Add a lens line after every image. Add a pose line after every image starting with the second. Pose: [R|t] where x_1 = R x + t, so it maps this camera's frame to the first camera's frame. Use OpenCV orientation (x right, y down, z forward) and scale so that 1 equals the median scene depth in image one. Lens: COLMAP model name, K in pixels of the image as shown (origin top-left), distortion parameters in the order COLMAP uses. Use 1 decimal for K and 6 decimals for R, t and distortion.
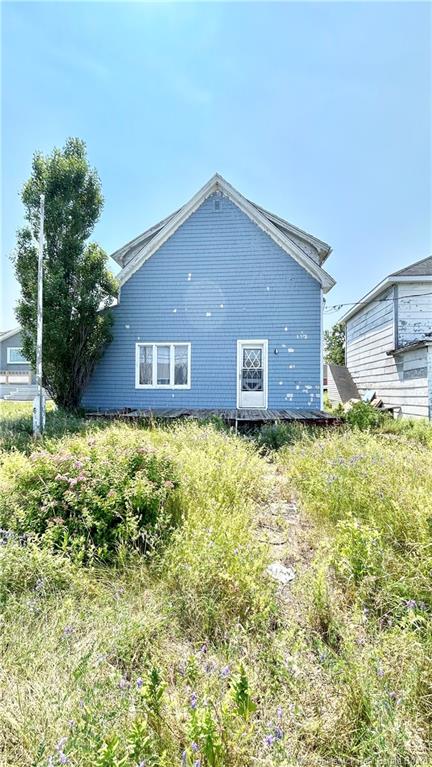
lens RADIAL K [[309.1, 0, 210.2], [0, 309.1, 384.1], [0, 0, 1]] dist [0.000326, 0.000542]
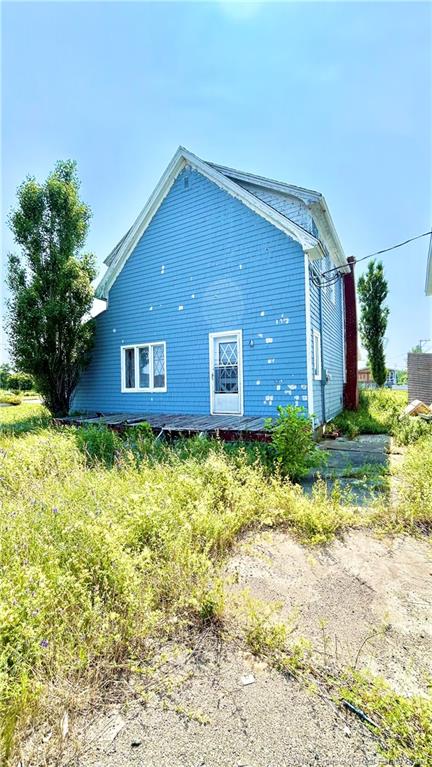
lens RADIAL K [[309.1, 0, 216.7], [0, 309.1, 383.6], [0, 0, 1]] dist [0.000326, 0.000542]
pose [[0.910925, -0.029112, -0.411544, 0.453699], [0.031771, 0.999495, -0.000380, -0.004180], [0.411347, -0.012729, 0.911390, 0.231074]]
